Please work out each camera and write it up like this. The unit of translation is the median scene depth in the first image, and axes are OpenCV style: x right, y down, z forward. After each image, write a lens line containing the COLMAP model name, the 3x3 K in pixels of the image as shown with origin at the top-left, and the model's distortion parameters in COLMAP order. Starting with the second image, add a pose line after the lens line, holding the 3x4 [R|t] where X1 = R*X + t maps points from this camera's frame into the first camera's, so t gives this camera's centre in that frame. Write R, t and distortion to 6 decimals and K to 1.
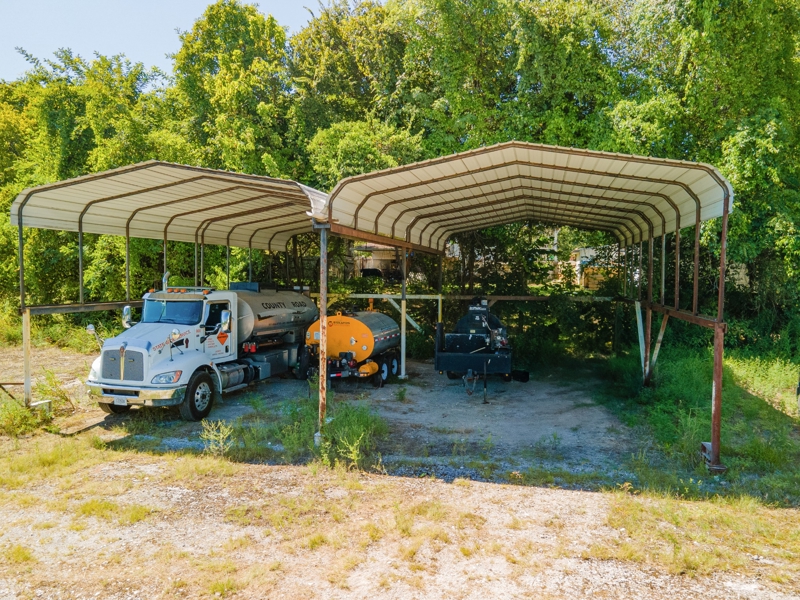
lens RADIAL K [[609.6, 0, 400.0], [0, 609.6, 300.0], [0, 0, 1]] dist [0.037139, -0.000489]
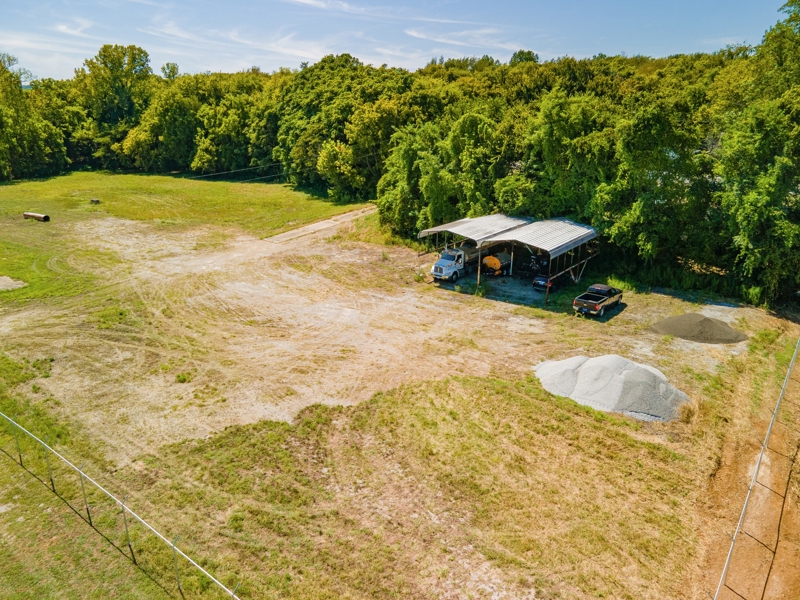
lens RADIAL K [[609.6, 0, 400.0], [0, 609.6, 300.0], [0, 0, 1]] dist [0.037139, -0.000489]
pose [[0.922324, 0.118691, -0.367737, 0.965212], [-0.019095, 0.964495, 0.263411, -0.853211], [0.385945, -0.235928, 0.891843, -3.161950]]
